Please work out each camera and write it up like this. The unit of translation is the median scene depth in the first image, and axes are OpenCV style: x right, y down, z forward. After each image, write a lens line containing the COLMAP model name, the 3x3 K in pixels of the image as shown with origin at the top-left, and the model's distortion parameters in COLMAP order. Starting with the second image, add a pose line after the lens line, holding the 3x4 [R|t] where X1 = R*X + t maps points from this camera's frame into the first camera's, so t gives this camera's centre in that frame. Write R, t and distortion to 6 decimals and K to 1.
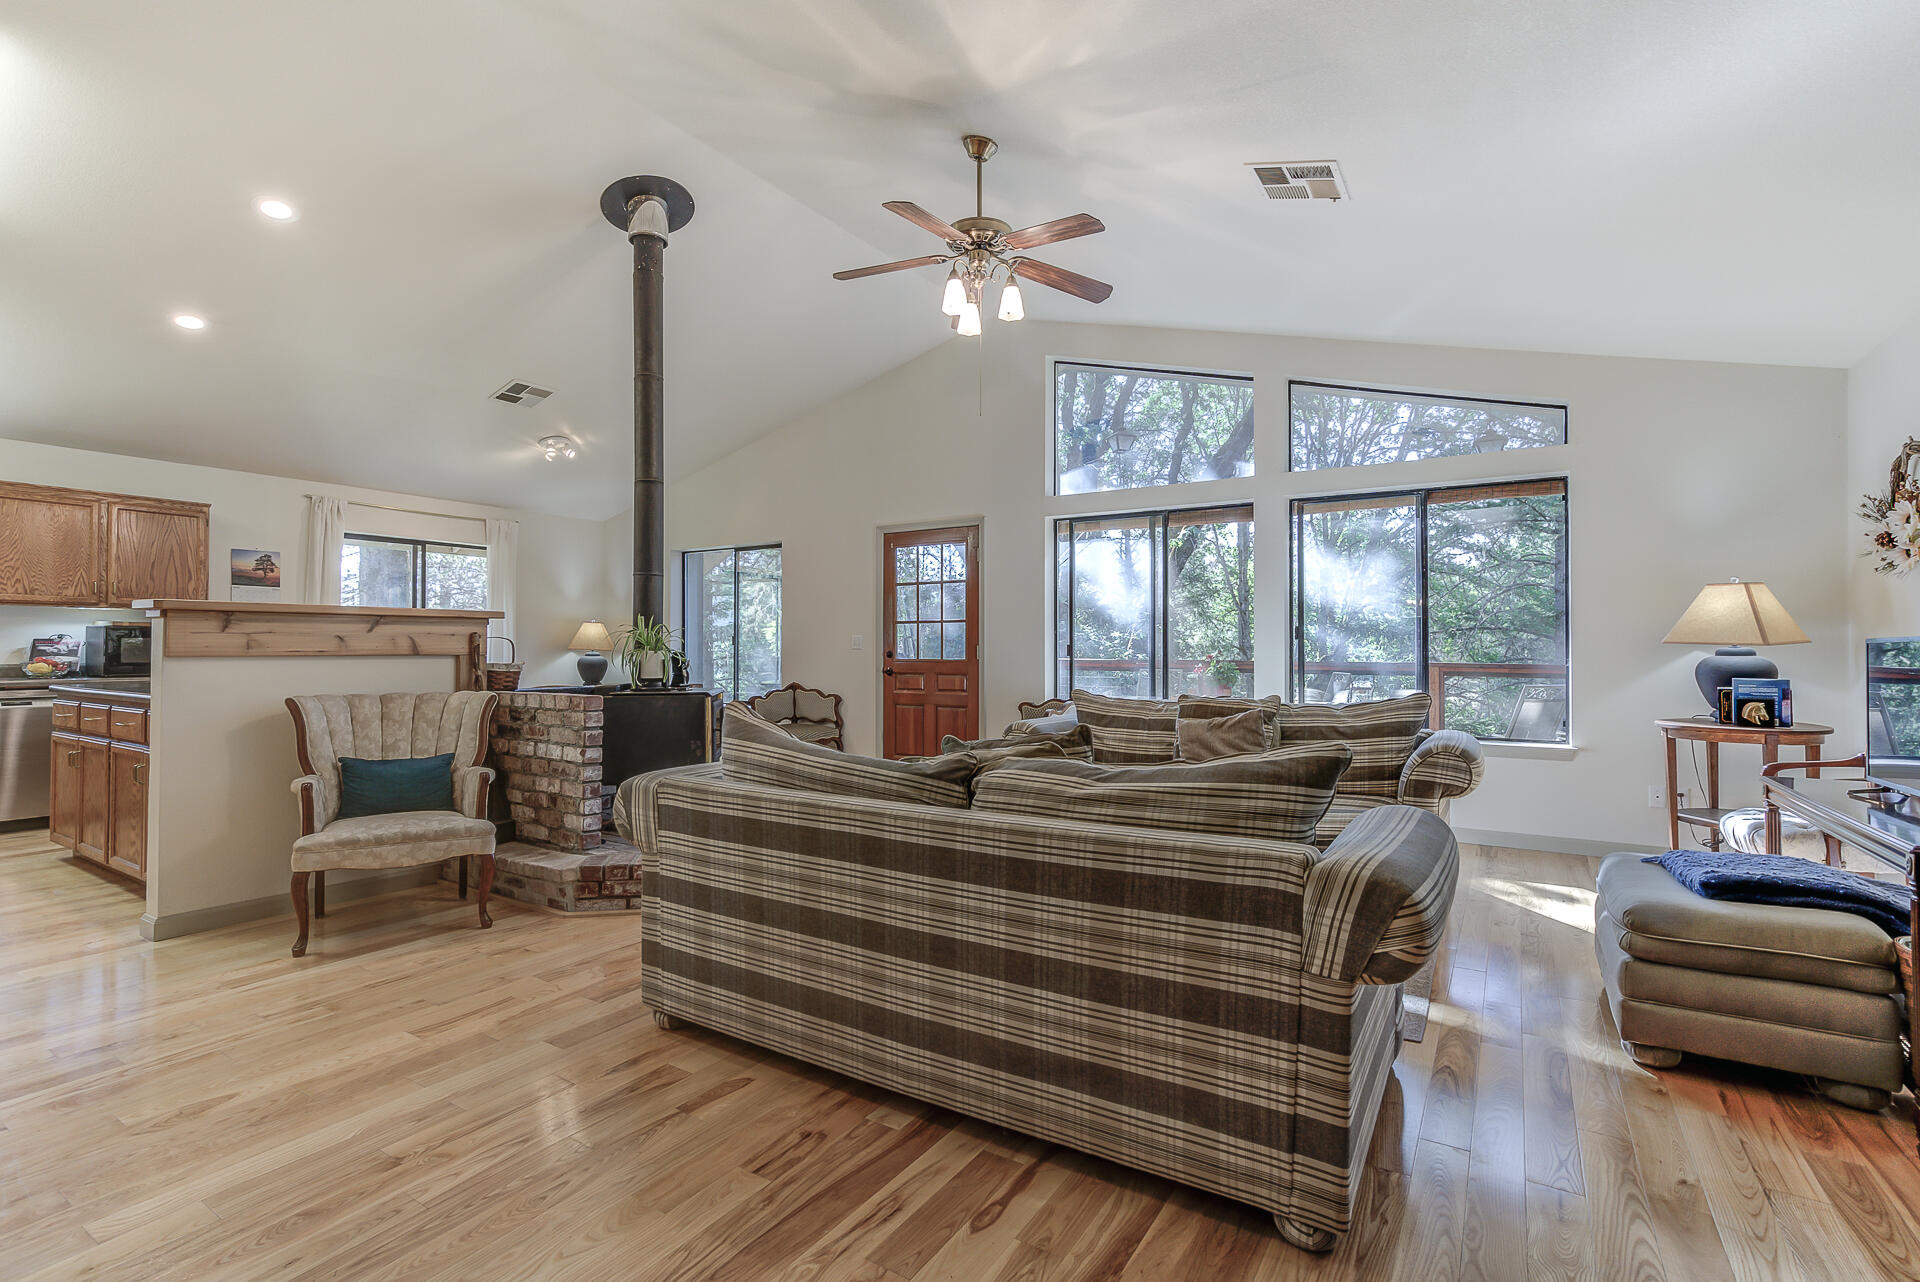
lens RADIAL K [[901.5, 0, 960.0], [0, 901.5, 641.0], [0, 0, 1]] dist [-0.032433, 0.025806]
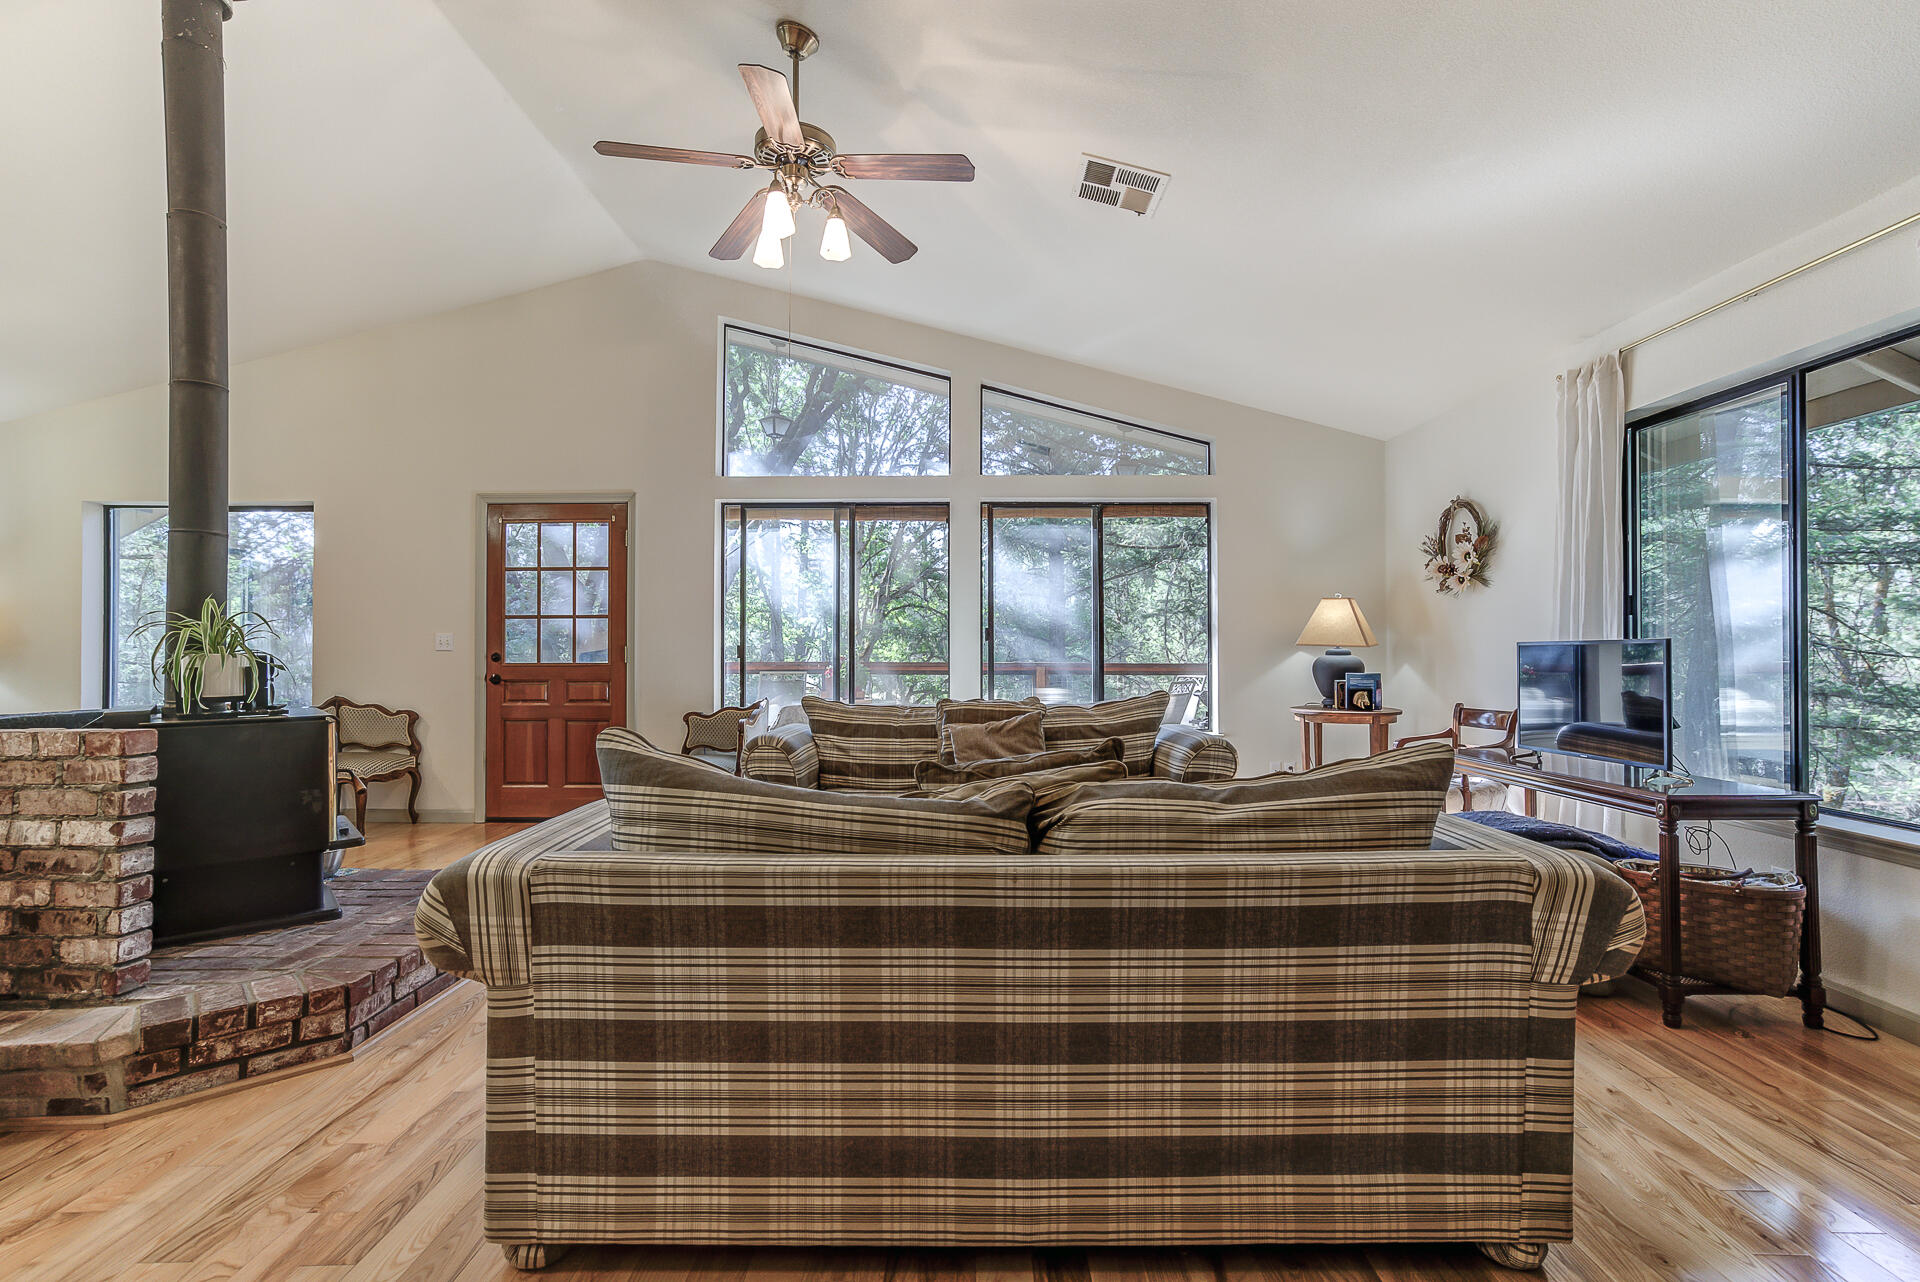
lens RADIAL K [[901.5, 0, 960.0], [0, 901.5, 641.0], [0, 0, 1]] dist [-0.032433, 0.025806]
pose [[0.842008, 0.004985, 0.539442, -0.292735], [-0.004156, 0.999988, -0.002755, 0.002045], [-0.539449, 0.000078, 0.842018, 0.229436]]
